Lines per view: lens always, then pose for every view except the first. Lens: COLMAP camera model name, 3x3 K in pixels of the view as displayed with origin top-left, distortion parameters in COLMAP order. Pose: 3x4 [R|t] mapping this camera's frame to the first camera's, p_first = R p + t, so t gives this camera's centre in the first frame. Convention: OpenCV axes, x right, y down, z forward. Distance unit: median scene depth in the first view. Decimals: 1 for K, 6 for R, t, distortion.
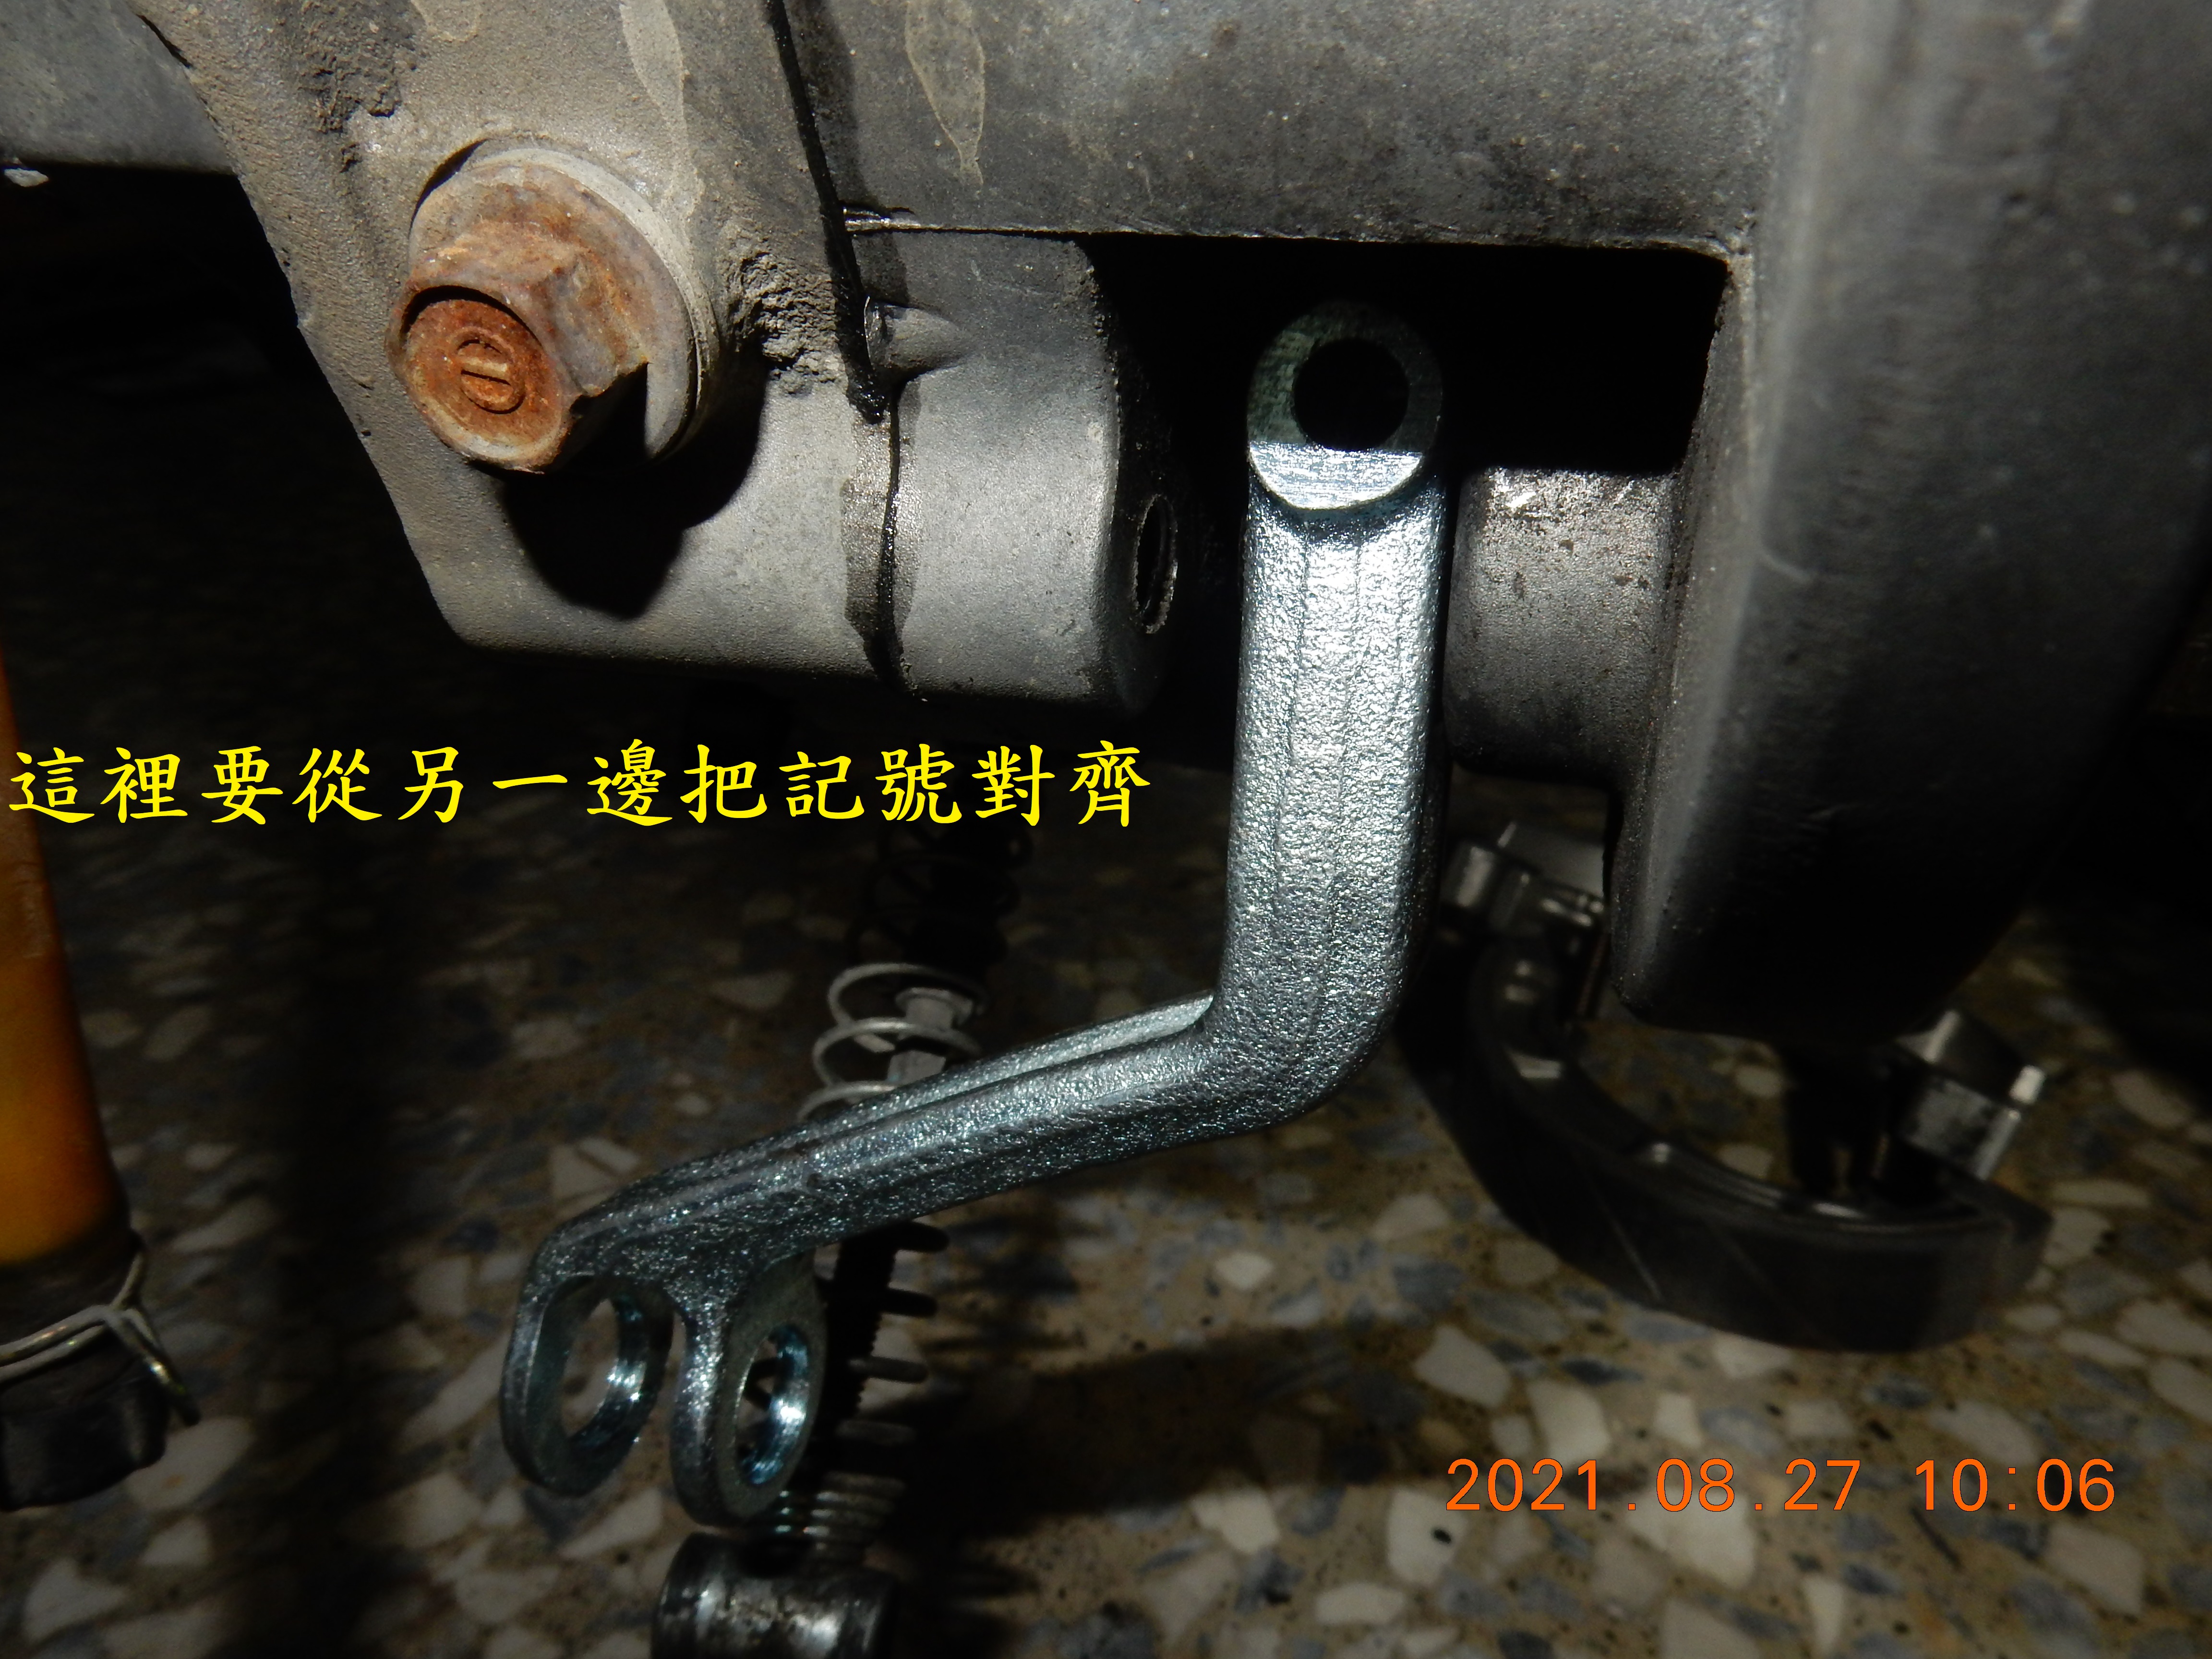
lens RADIAL K [[1644.2, 0, 1098.0], [0, 1644.2, 830.7], [0, 0, 1]] dist [-0.001026, 0.006546]
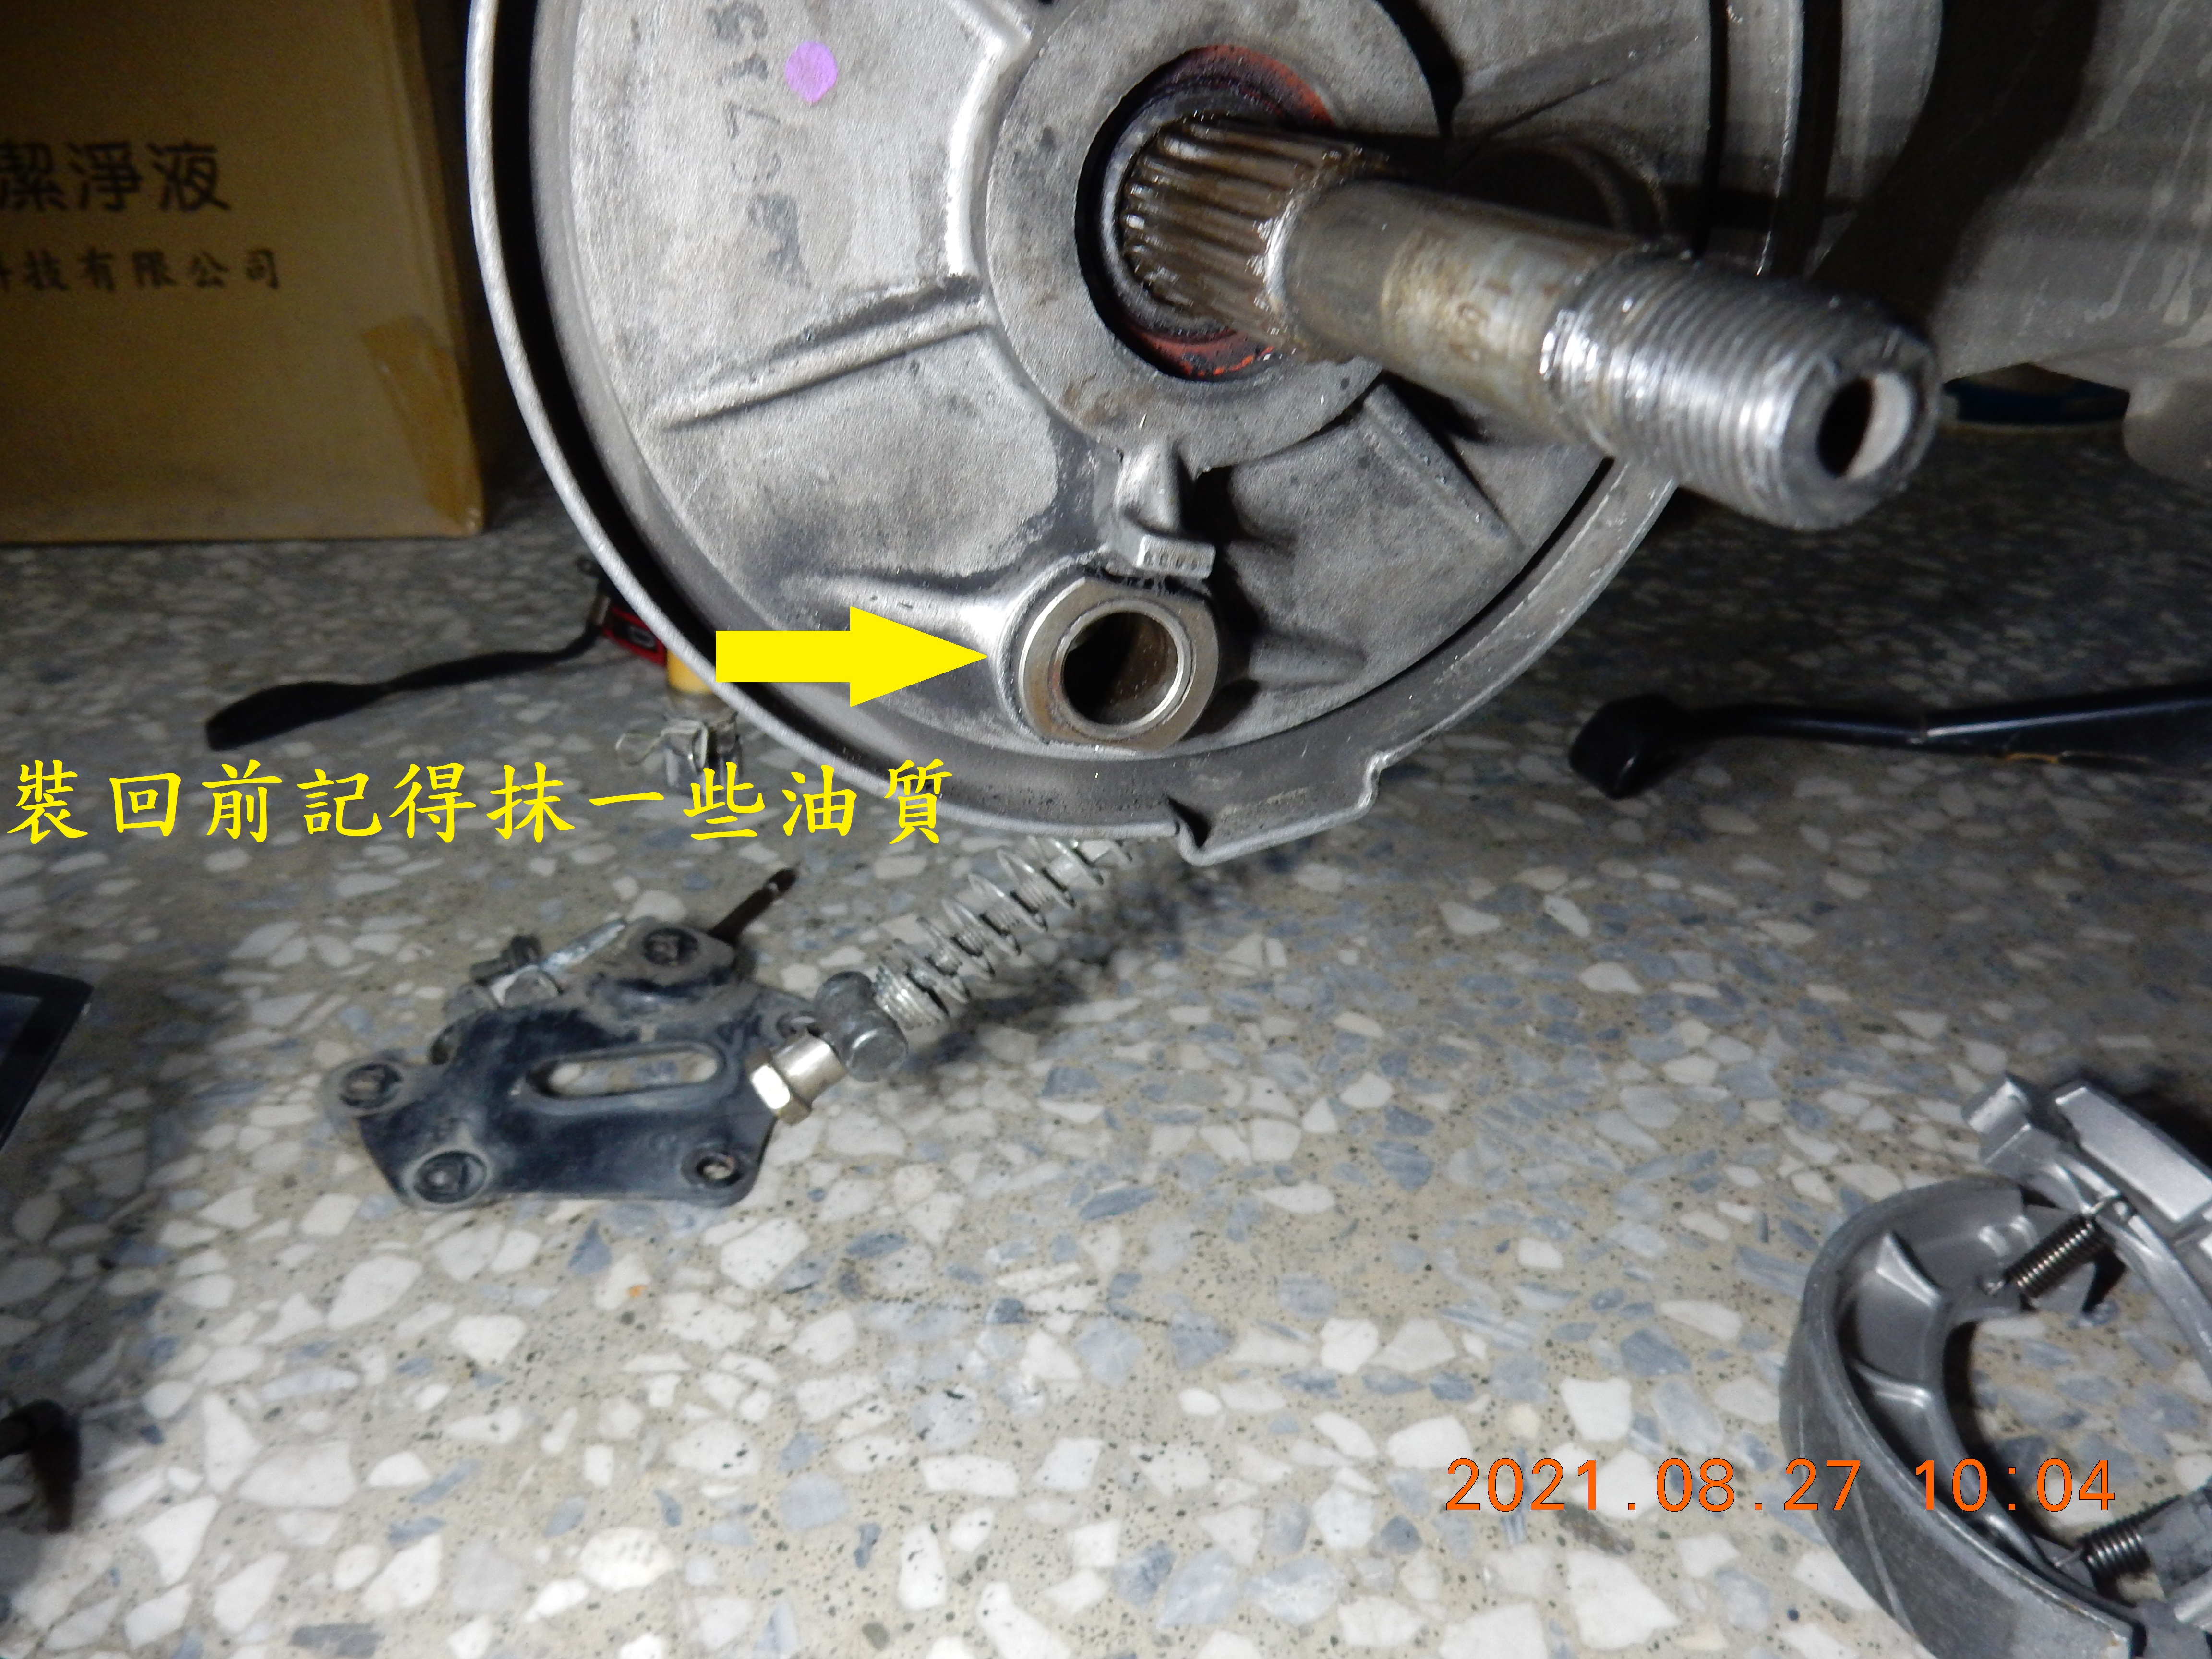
lens RADIAL K [[1644.2, 0, 1098.0], [0, 1644.2, 830.7], [0, 0, 1]] dist [-0.001026, 0.006546]
pose [[0.586618, 0.396689, -0.706057, 0.769875], [-0.399747, 0.900045, 0.173553, -0.109227], [0.704330, 0.180435, 0.686558, -0.123509]]
